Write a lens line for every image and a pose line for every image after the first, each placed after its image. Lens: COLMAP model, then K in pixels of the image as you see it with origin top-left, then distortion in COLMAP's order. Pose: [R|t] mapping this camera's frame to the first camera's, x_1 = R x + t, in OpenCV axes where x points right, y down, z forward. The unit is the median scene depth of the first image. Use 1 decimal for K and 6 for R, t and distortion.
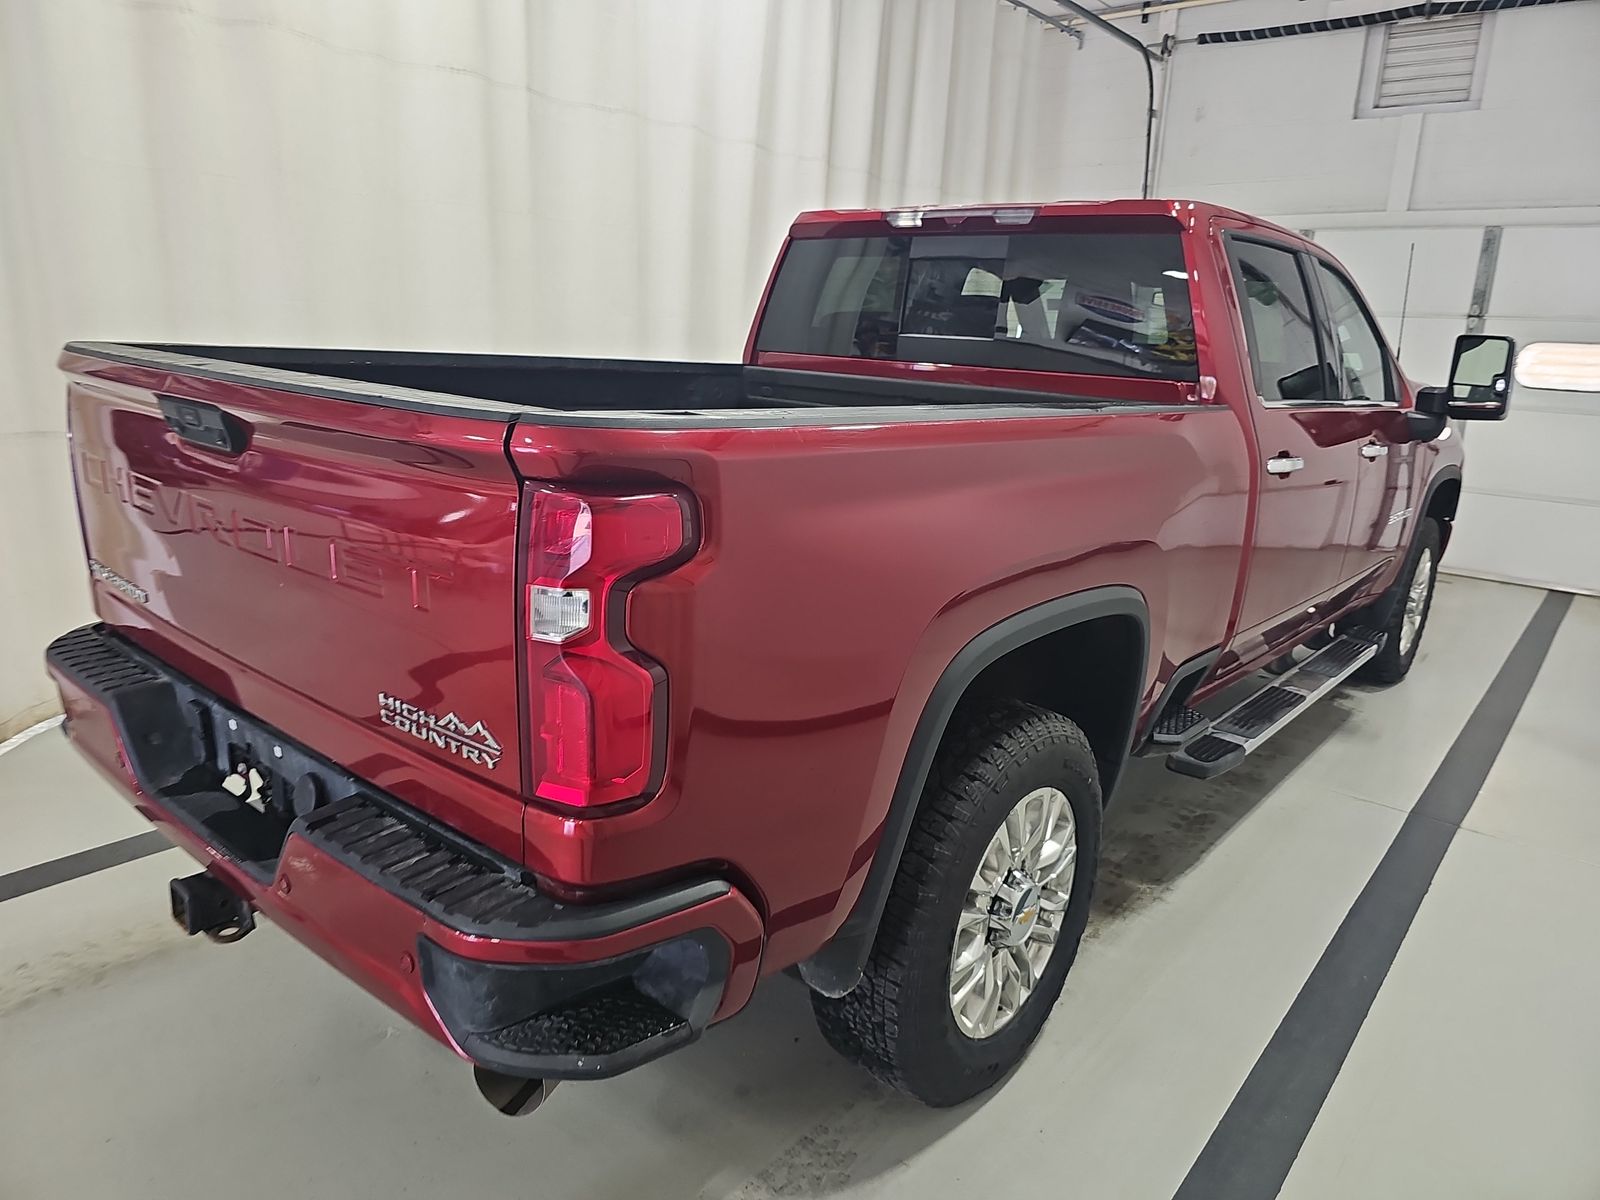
lens RADIAL K [[1069.0, 0, 787.4], [0, 1069.0, 604.9], [0, 0, 1]] dist [0.003594, -0.013455]
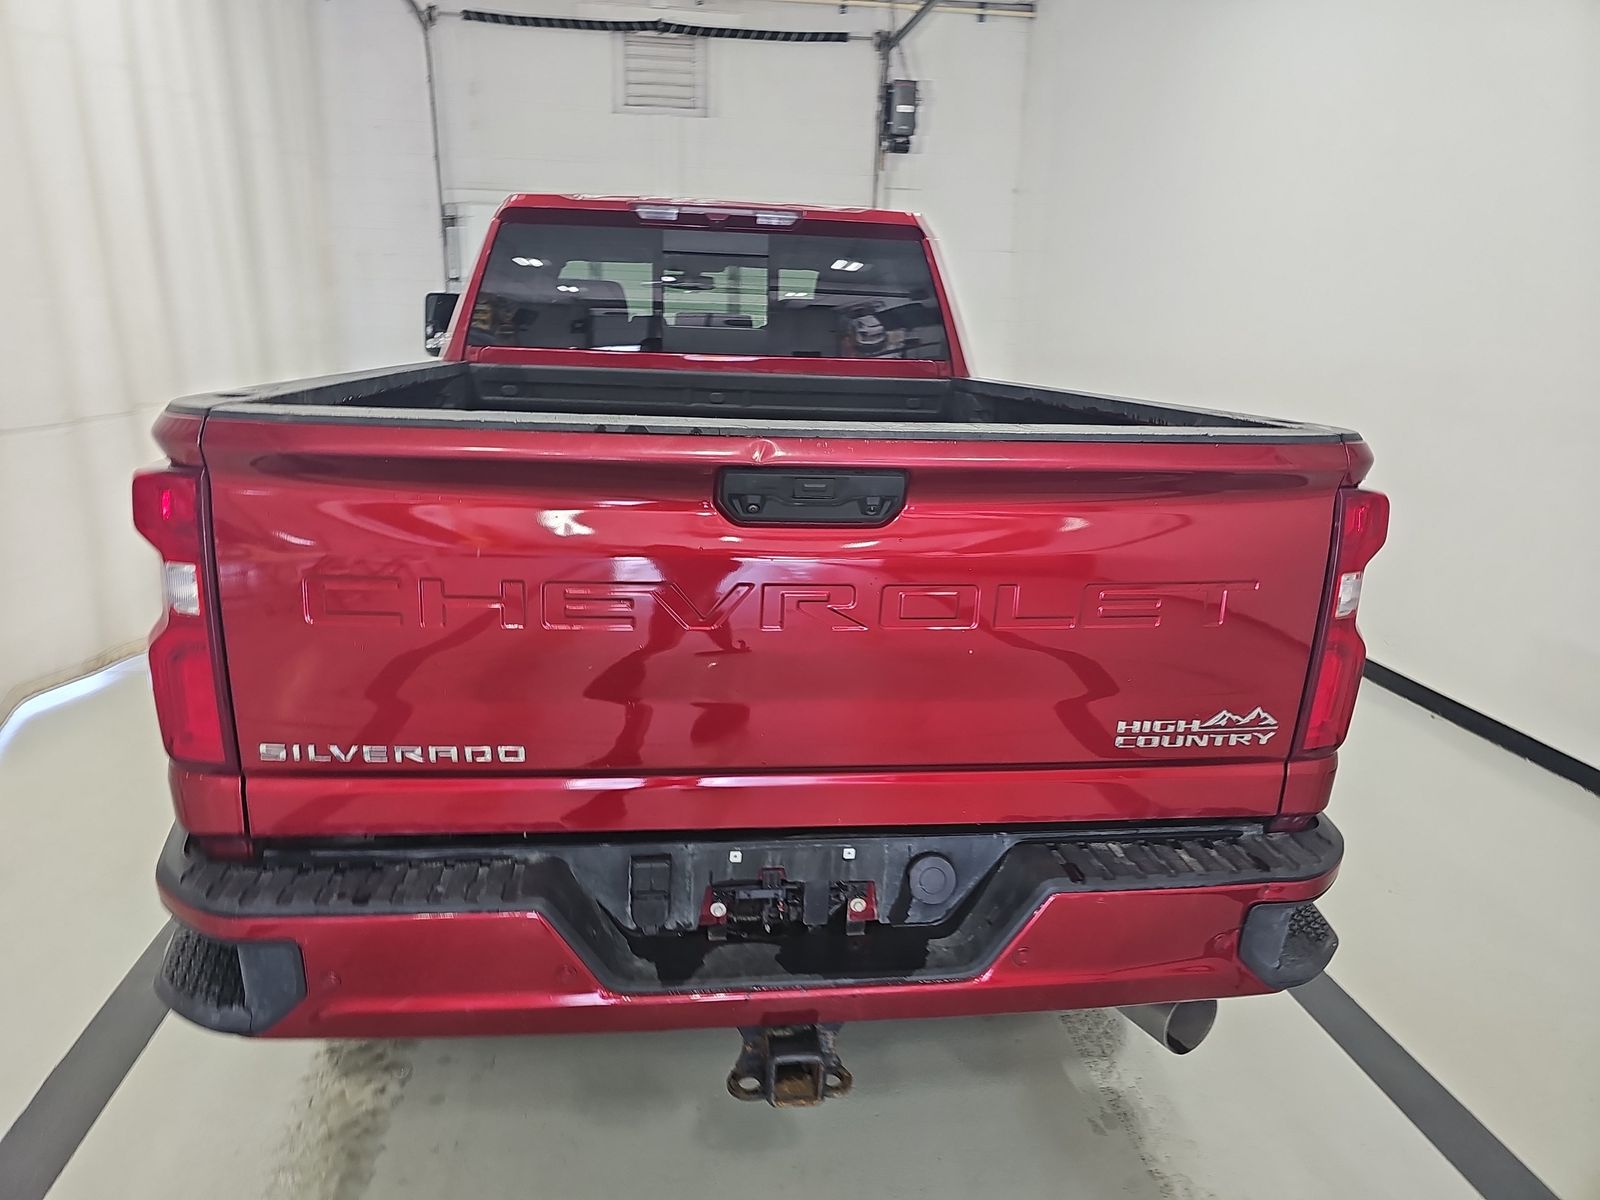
lens RADIAL K [[1069.0, 0, 784.7], [0, 1069.0, 604.1], [0, 0, 1]] dist [0.003594, -0.013455]
pose [[0.683550, -0.207282, 0.699852, -0.622006], [0.182346, 0.976921, 0.111247, -0.096141], [-0.706759, 0.051572, 0.705572, 0.239484]]
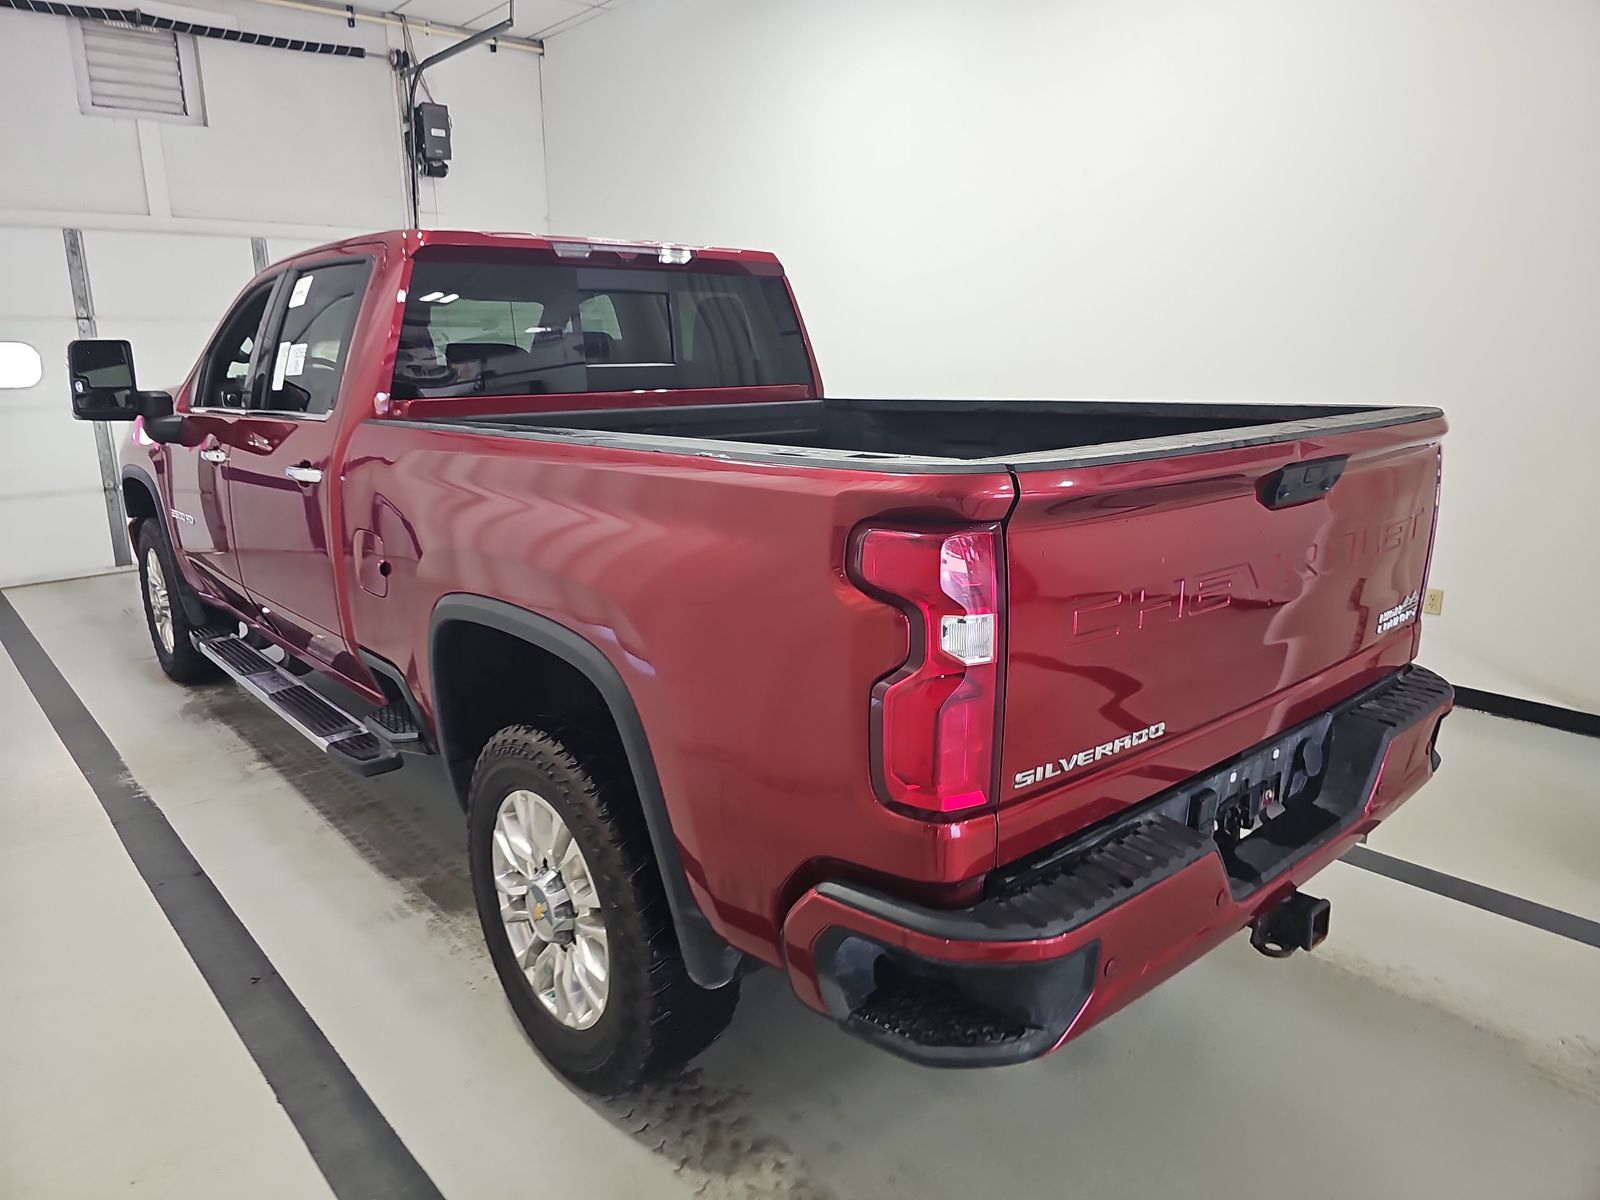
lens RADIAL K [[1069.0, 0, 815.4], [0, 1069.0, 589.5], [0, 0, 1]] dist [0.003594, -0.013455]
pose [[0.142969, -0.262039, 0.954408, -0.923014], [0.264977, 0.939246, 0.218183, -0.237072], [-0.953597, 0.221703, 0.203718, 0.698197]]
